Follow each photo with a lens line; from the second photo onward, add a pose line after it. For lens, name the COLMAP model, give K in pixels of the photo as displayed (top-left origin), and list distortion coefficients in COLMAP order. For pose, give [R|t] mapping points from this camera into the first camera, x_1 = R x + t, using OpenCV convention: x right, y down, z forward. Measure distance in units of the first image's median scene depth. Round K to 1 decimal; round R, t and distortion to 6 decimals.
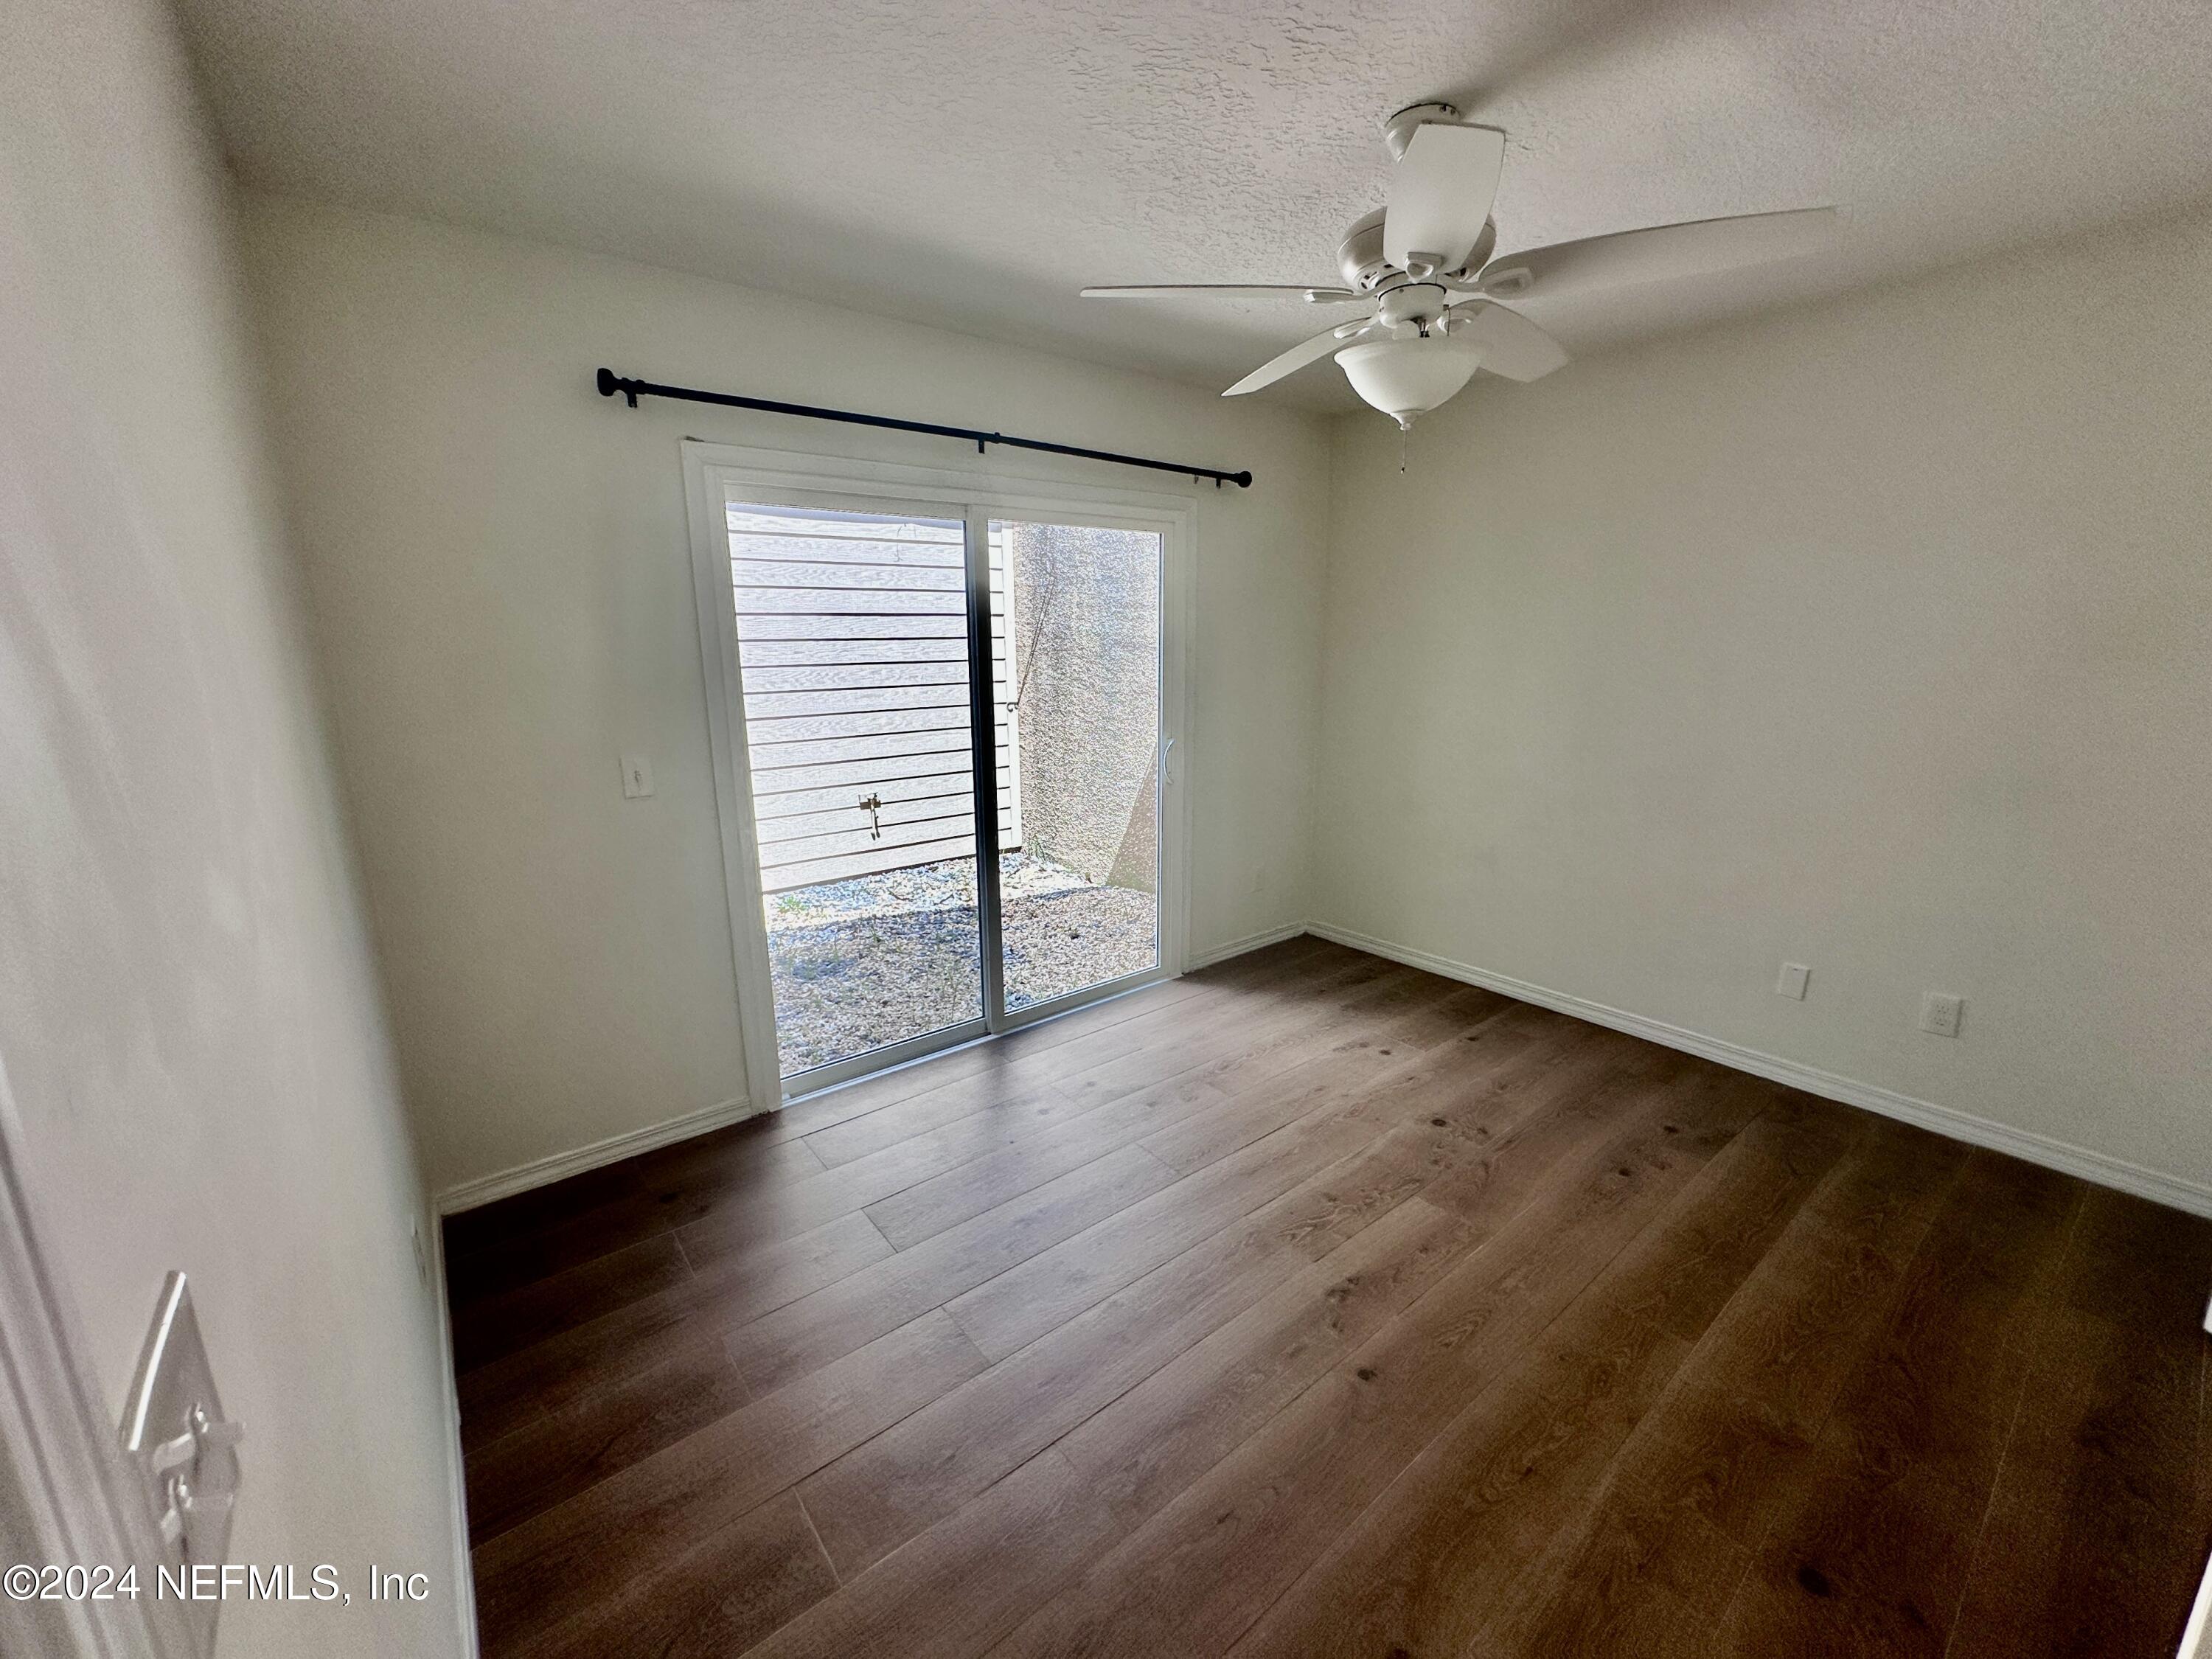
lens RADIAL K [[893.0, 0, 1108.8], [0, 893.0, 831.0], [0, 0, 1]] dist [0.002141, 0.000146]
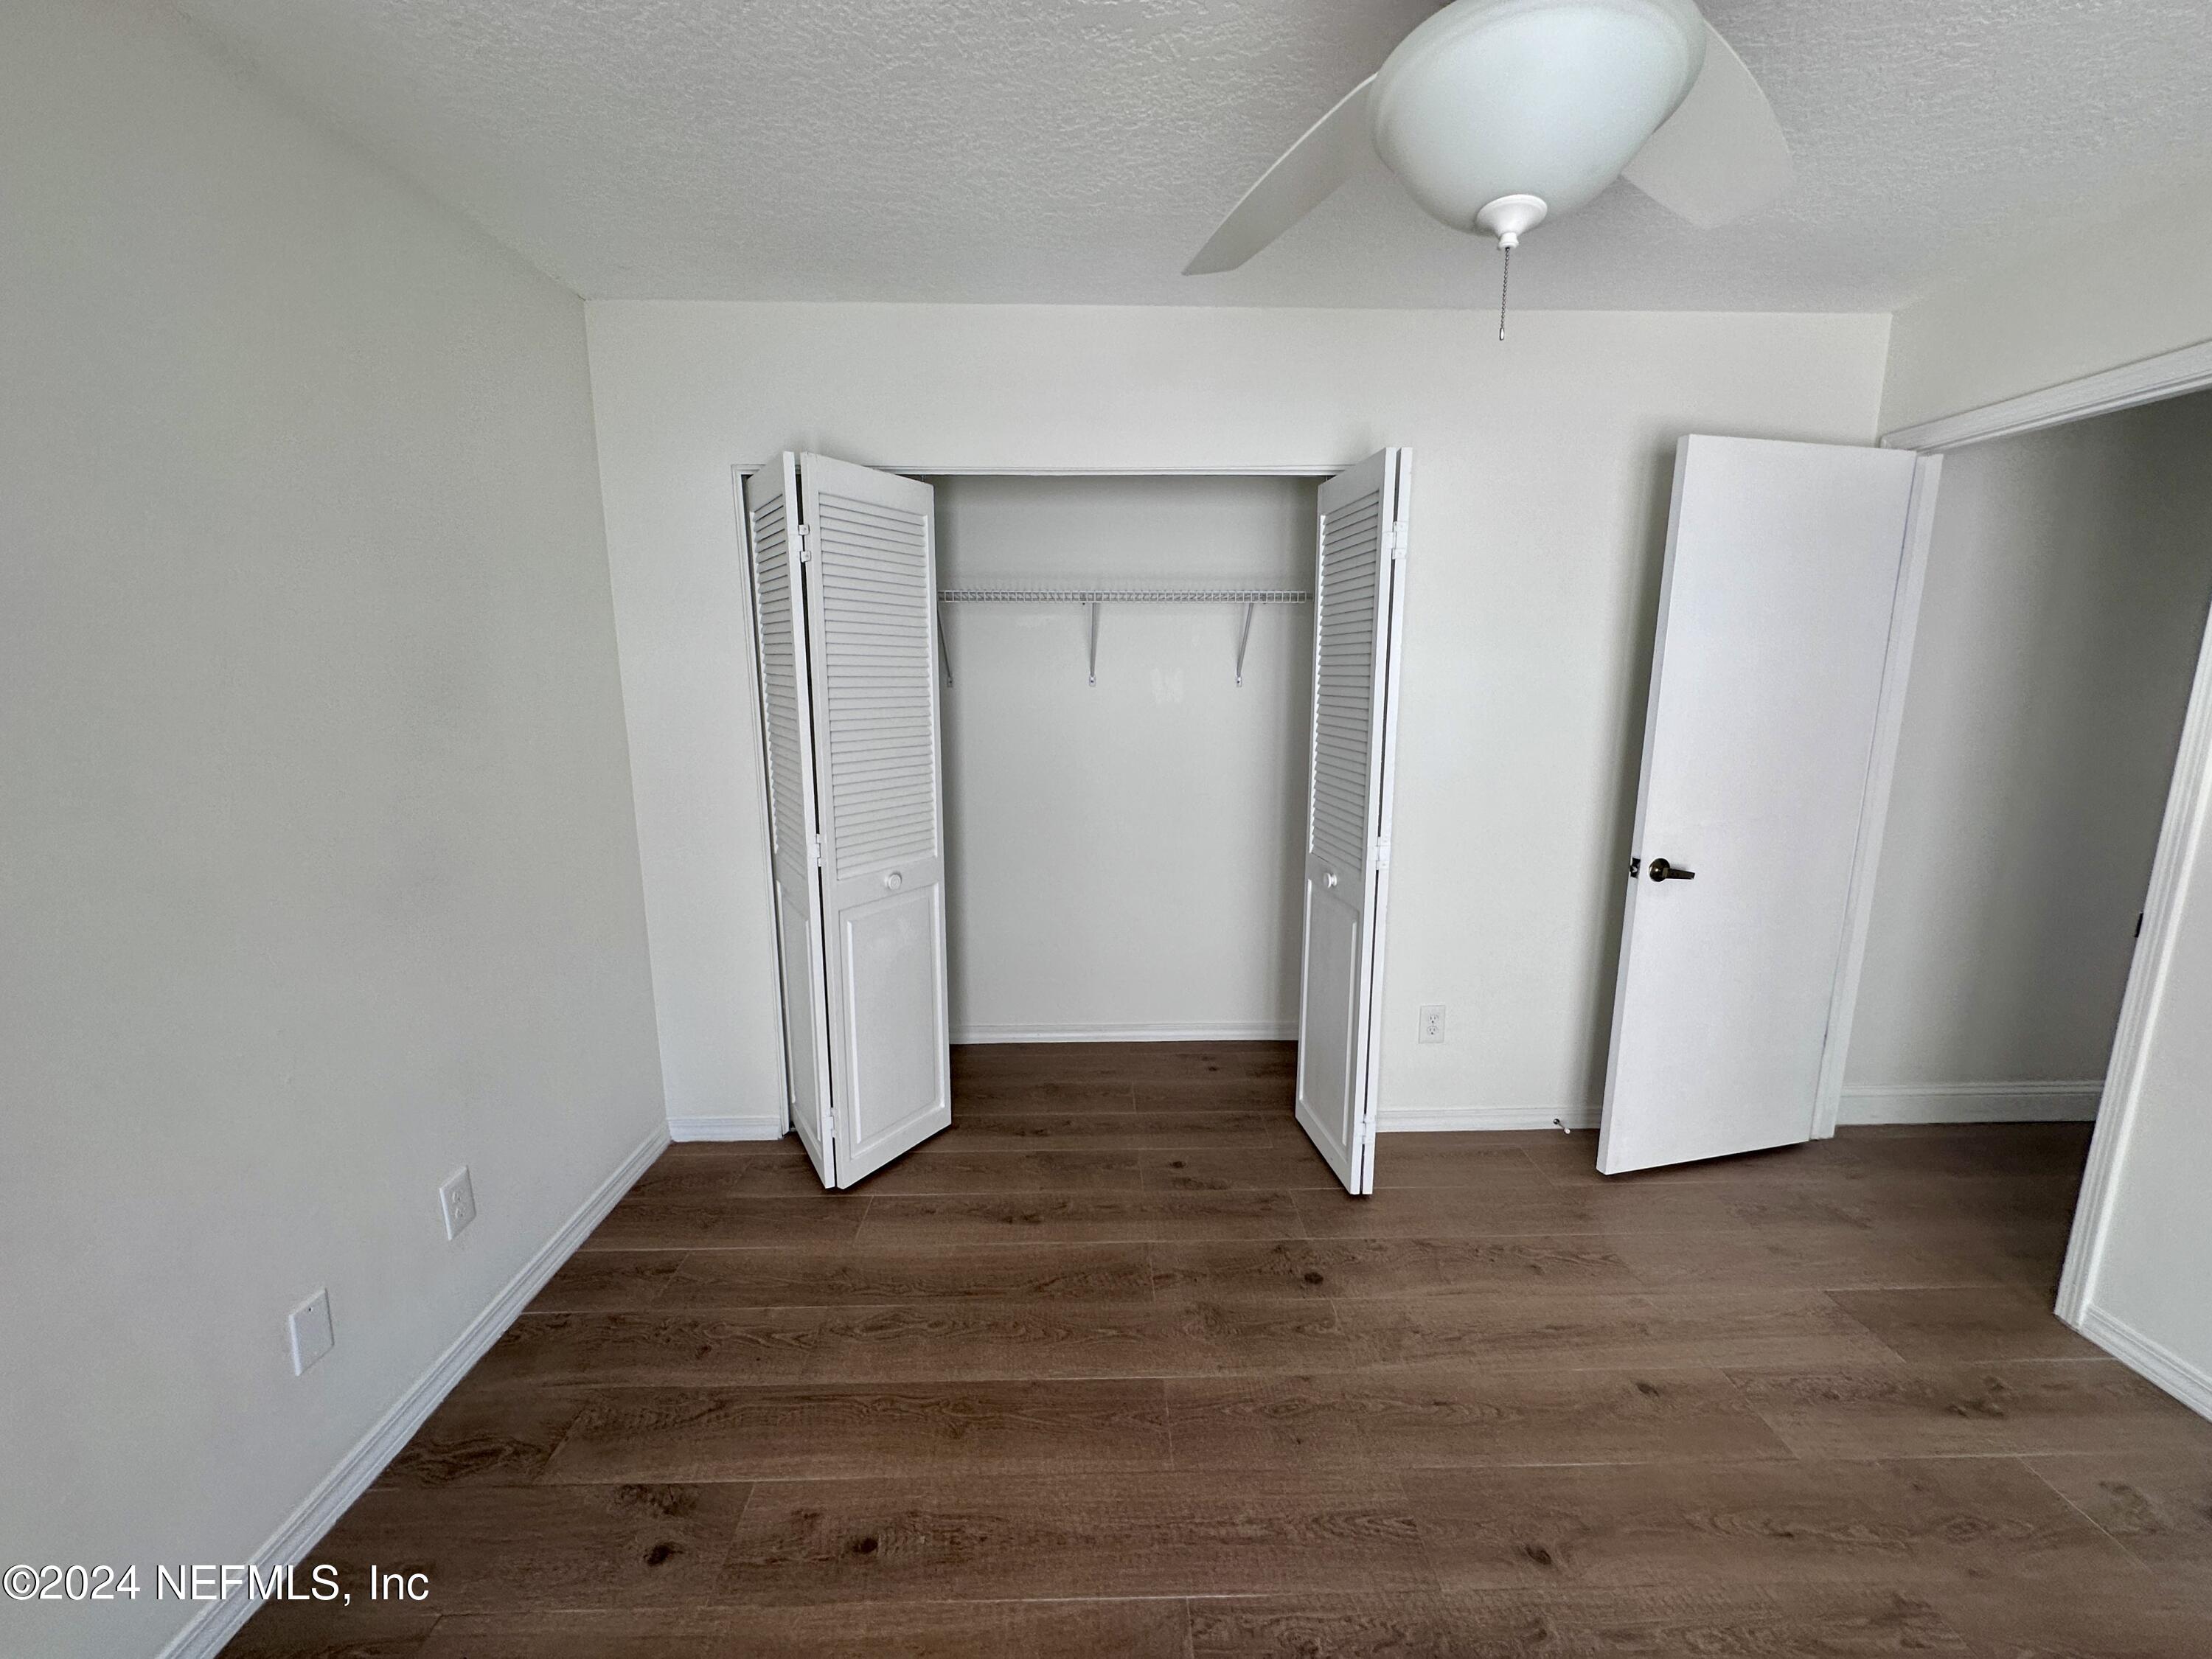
lens RADIAL K [[893.0, 0, 1109.4], [0, 893.0, 830.3], [0, 0, 1]] dist [0.002141, 0.000146]
pose [[-0.794796, -0.101512, 0.598327, 0.165289], [0.138881, 0.929324, 0.342153, -0.325726], [-0.590772, 0.355038, -0.724525, 1.487961]]
